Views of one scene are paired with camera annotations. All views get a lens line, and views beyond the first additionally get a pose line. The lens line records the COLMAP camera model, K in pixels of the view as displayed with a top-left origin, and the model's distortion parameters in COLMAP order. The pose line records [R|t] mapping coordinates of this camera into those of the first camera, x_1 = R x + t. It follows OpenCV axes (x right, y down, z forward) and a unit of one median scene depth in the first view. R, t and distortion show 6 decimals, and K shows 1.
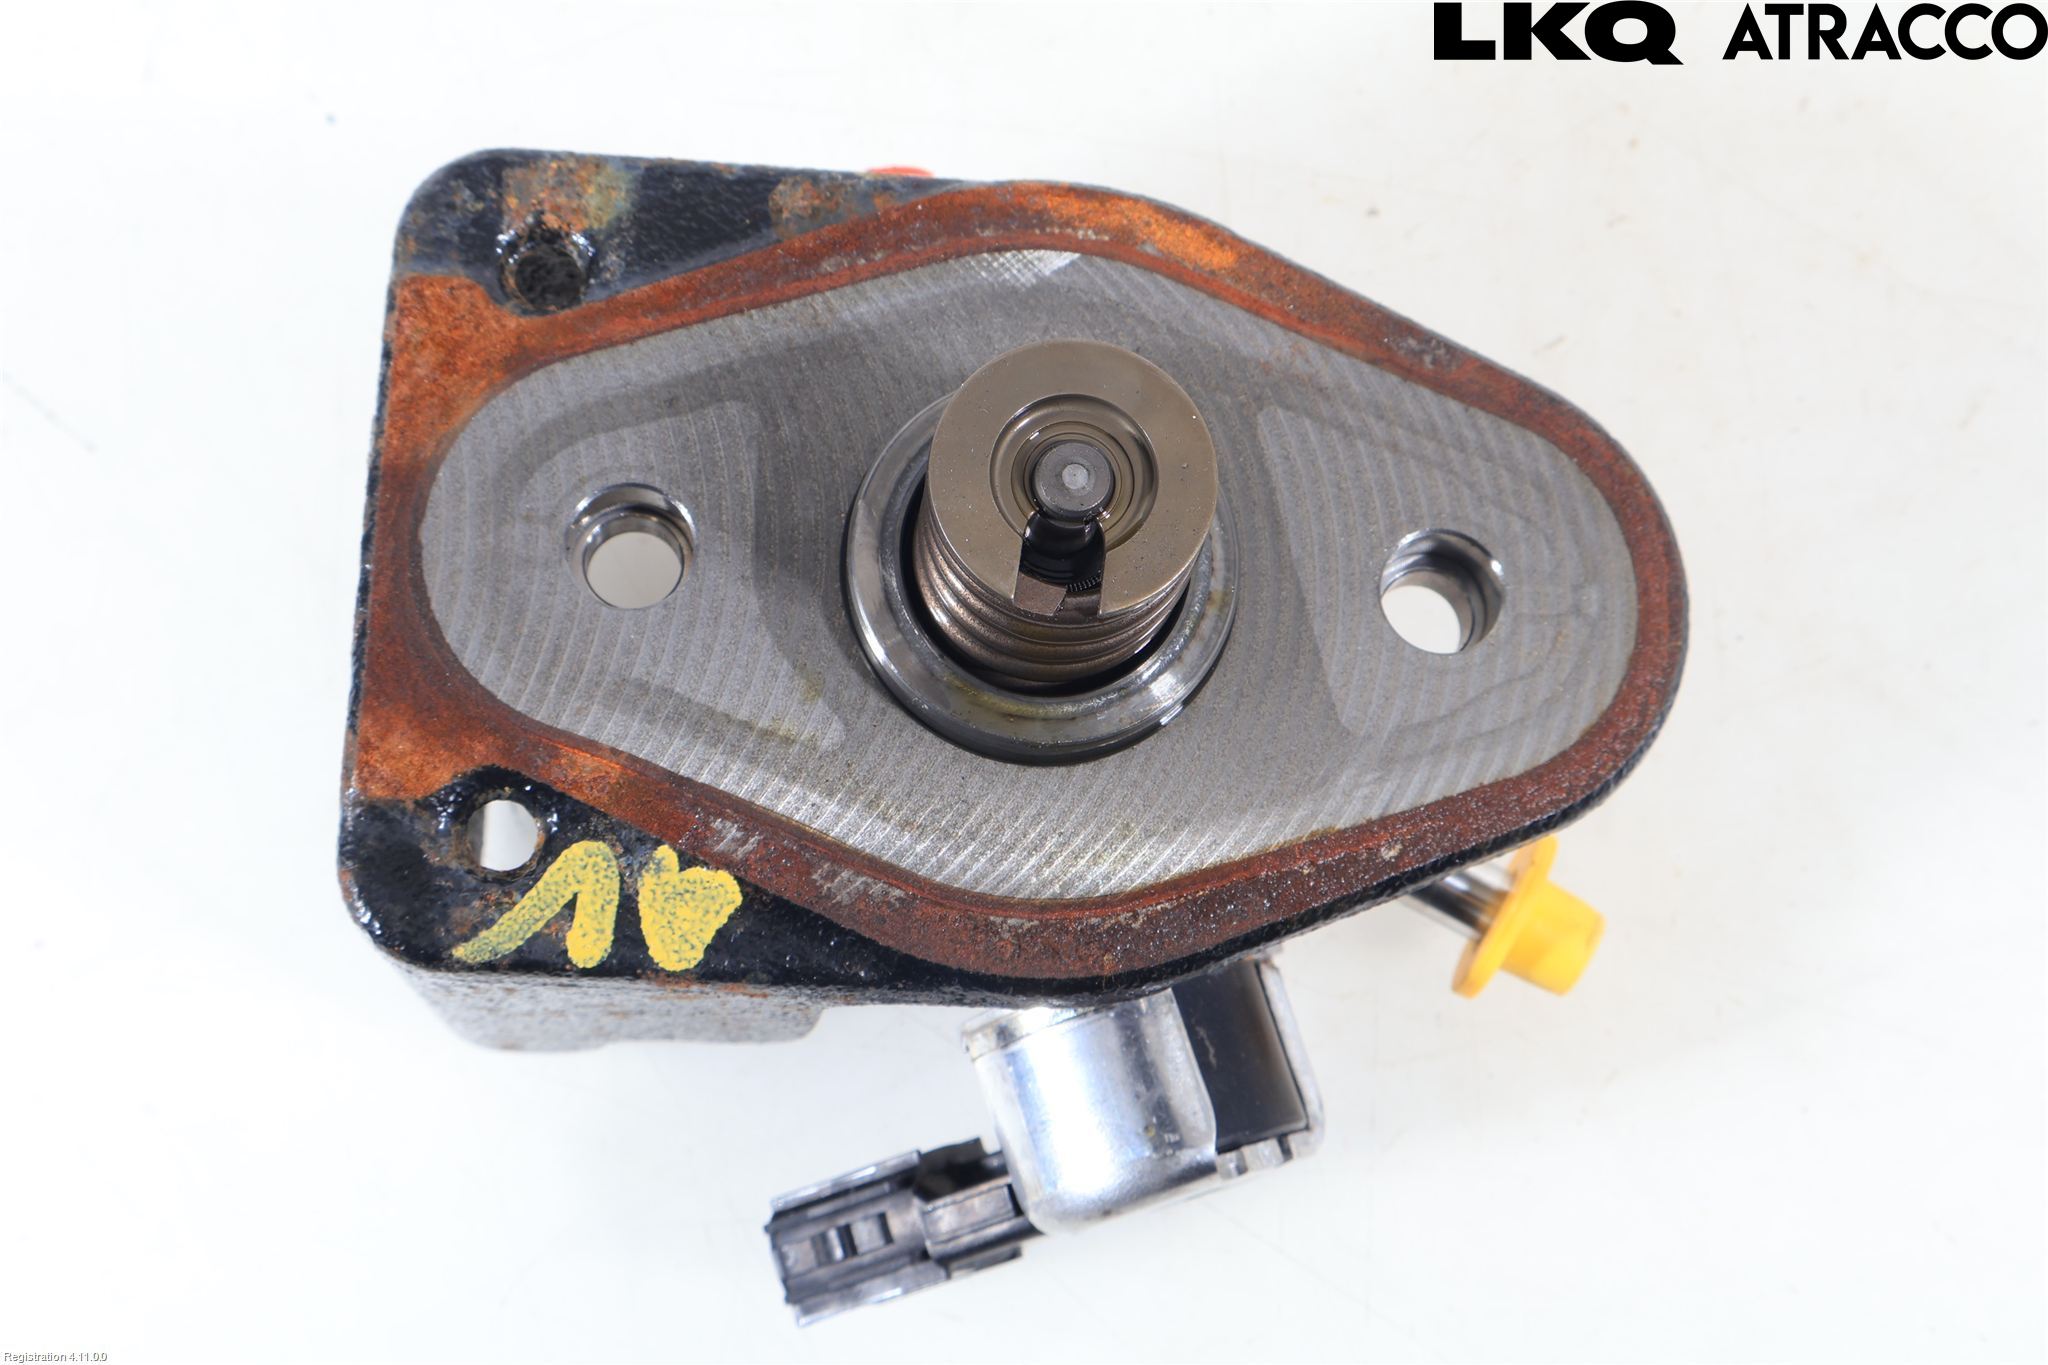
lens RADIAL K [[3072.5, 0, 1024.0], [0, 3072.5, 682.5], [0, 0, 1]] dist [0.021884, -0.041612]
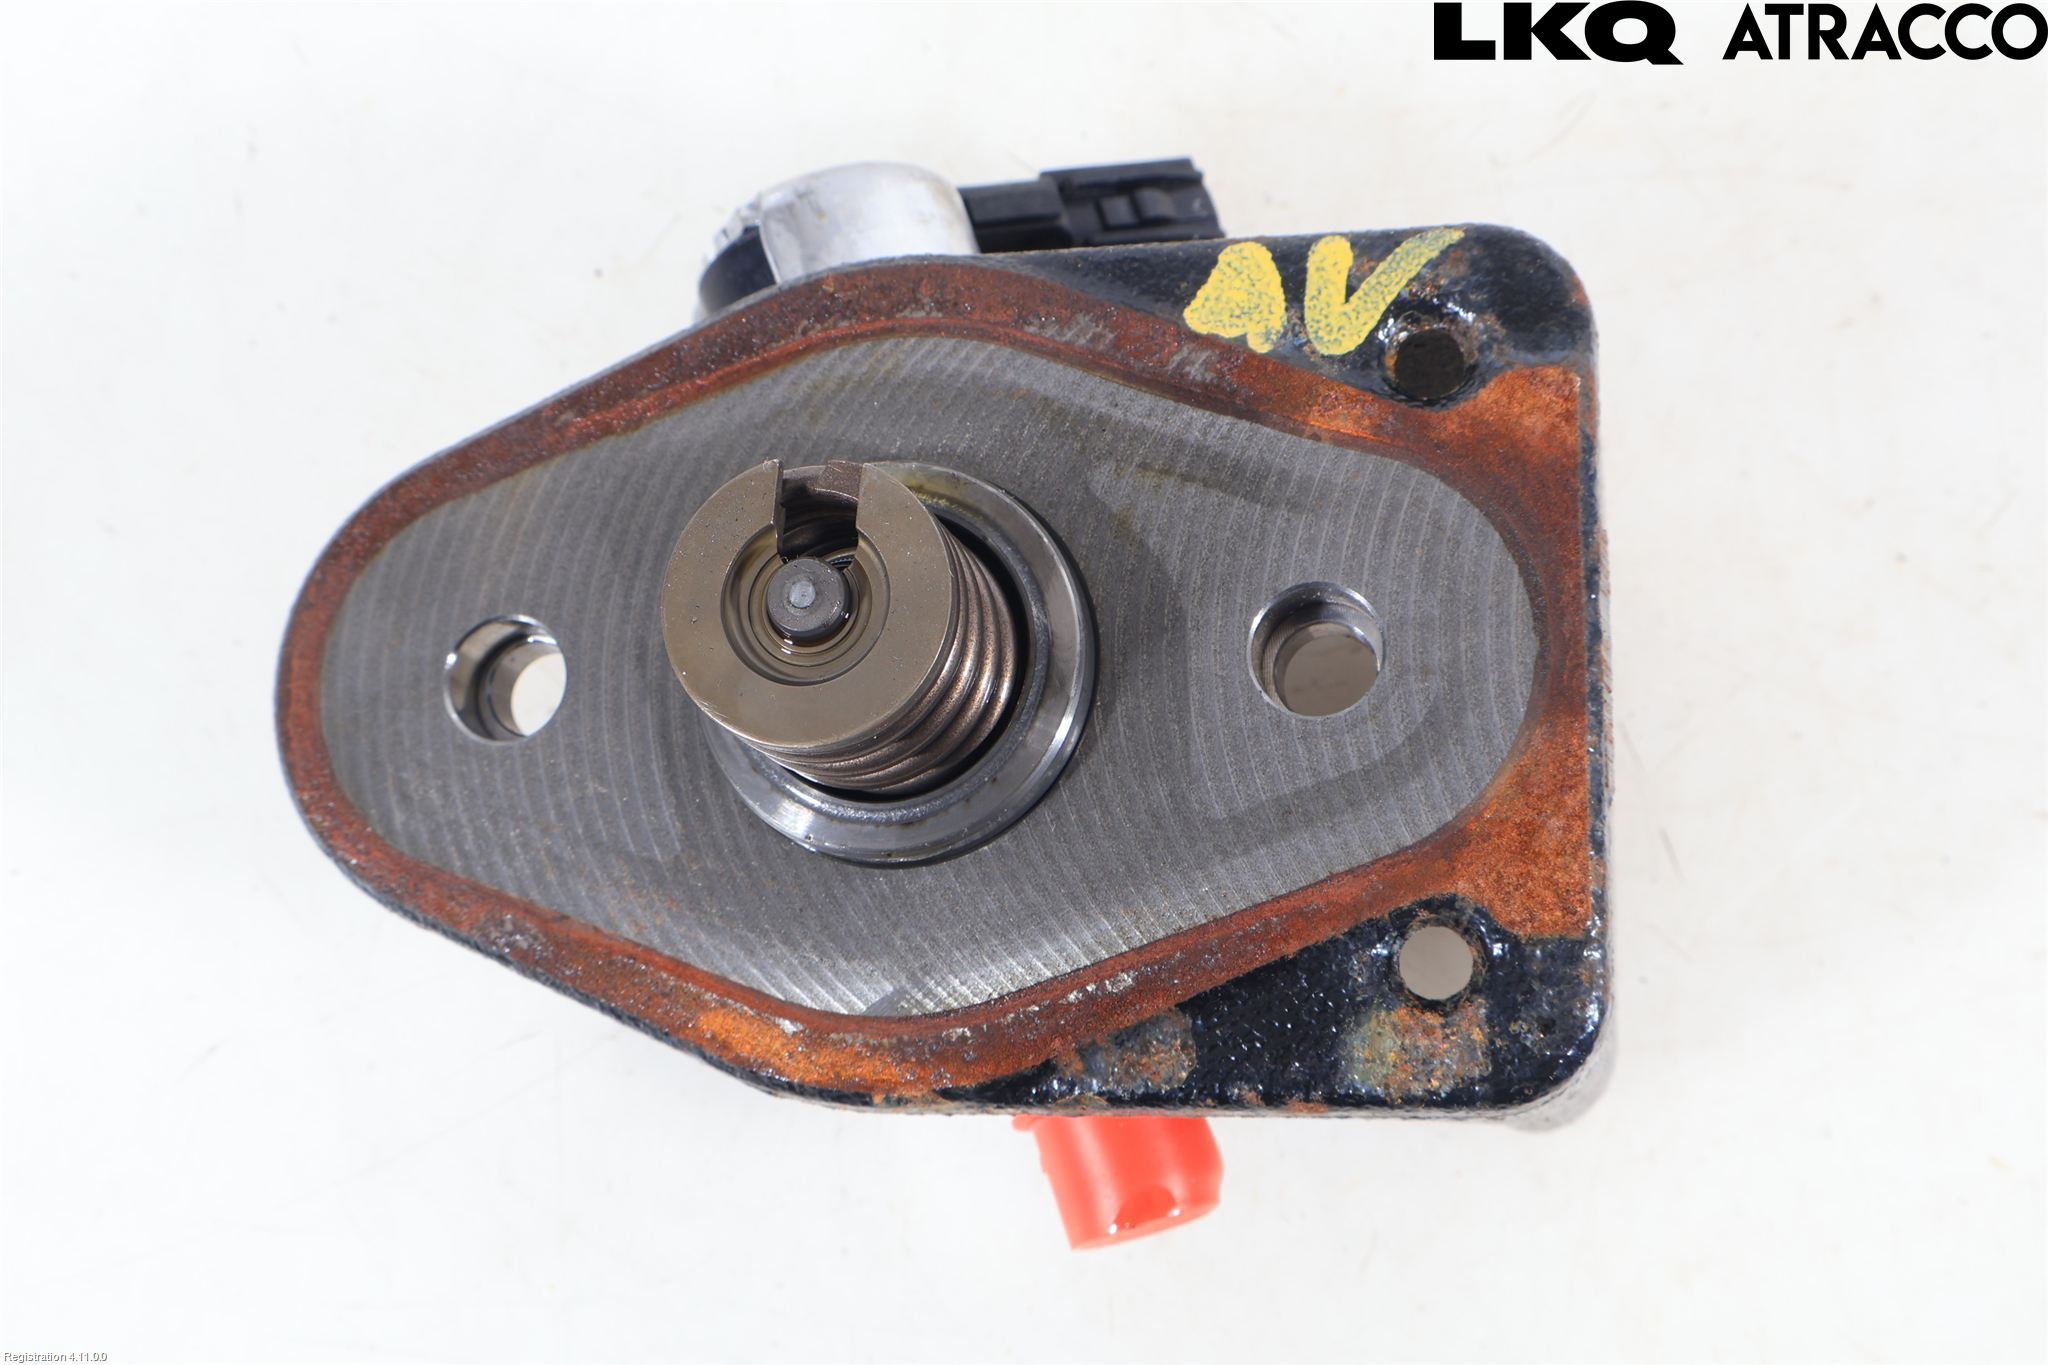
lens RADIAL K [[2939.6, 0, 1024.0], [0, 2939.6, 682.5], [0, 0, 1]] dist [-0.005281, 0.005140]
pose [[-0.990398, 0.048708, 0.129380, -0.157567], [0.012487, -0.900531, 0.434613, -0.455061], [0.137680, 0.432055, 0.891276, 0.183167]]
